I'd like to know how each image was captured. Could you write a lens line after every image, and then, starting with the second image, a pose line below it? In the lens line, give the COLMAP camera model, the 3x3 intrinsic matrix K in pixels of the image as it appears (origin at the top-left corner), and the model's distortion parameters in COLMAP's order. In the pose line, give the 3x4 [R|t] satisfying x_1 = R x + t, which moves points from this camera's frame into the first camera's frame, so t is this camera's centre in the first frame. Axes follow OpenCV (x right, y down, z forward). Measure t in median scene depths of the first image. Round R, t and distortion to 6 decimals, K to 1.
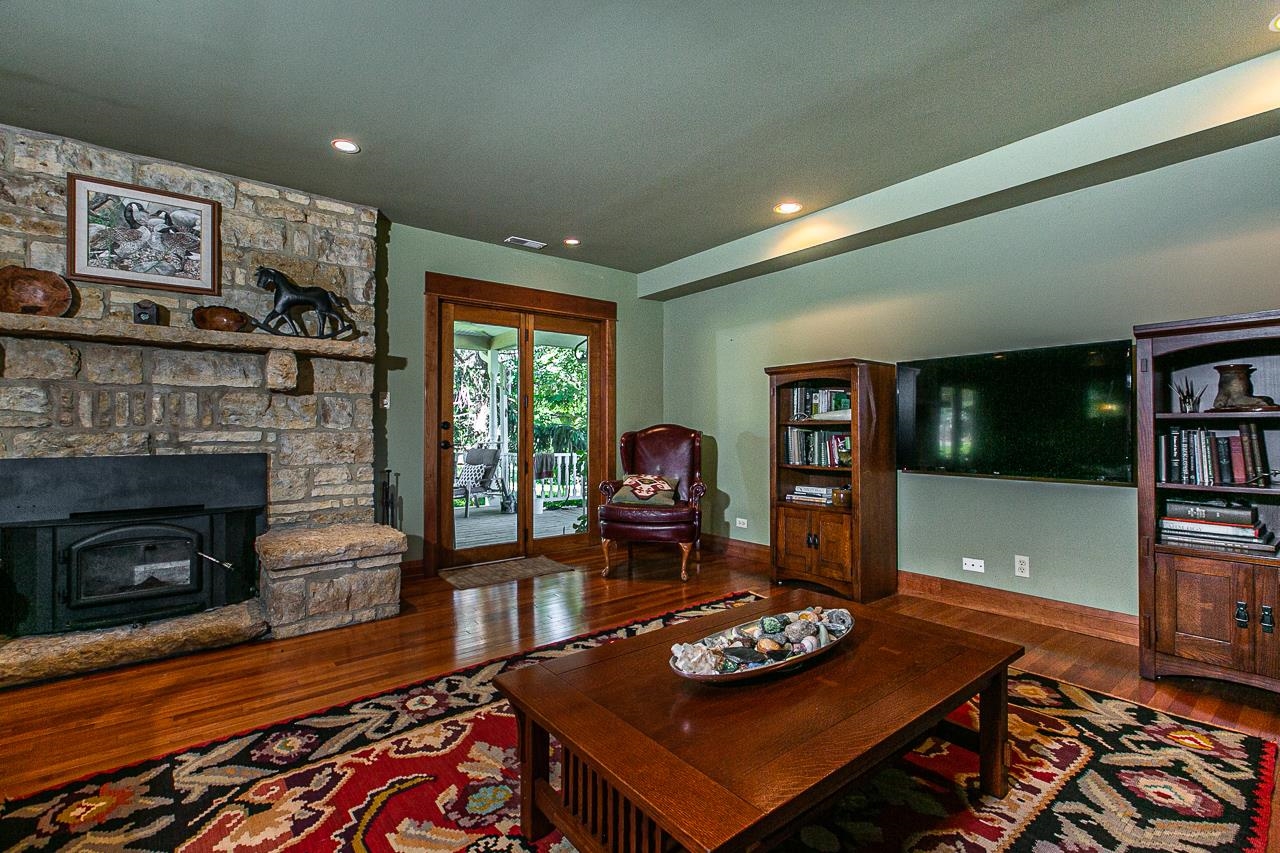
lens RADIAL K [[582.8, 0, 643.4], [0, 582.8, 416.8], [0, 0, 1]] dist [0.003427, -0.000134]
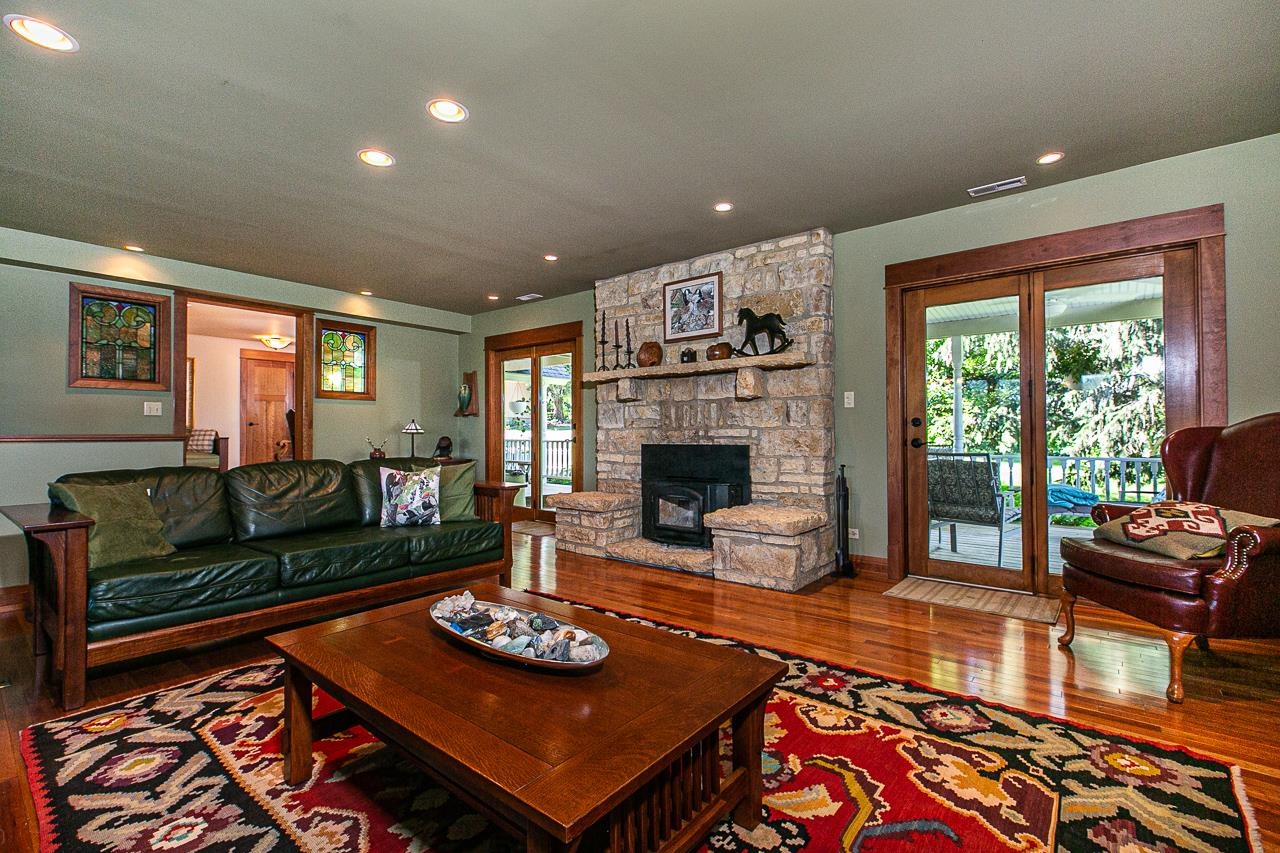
lens RADIAL K [[570.4, 0, 640.0], [0, 570.4, 426.5], [0, 0, 1]] dist [0.000067, 0.000290]
pose [[0.203493, -0.002149, -0.979074, 0.622310], [0.030286, 0.999533, 0.004101, 0.005905], [0.978608, -0.030487, 0.203463, 0.504980]]
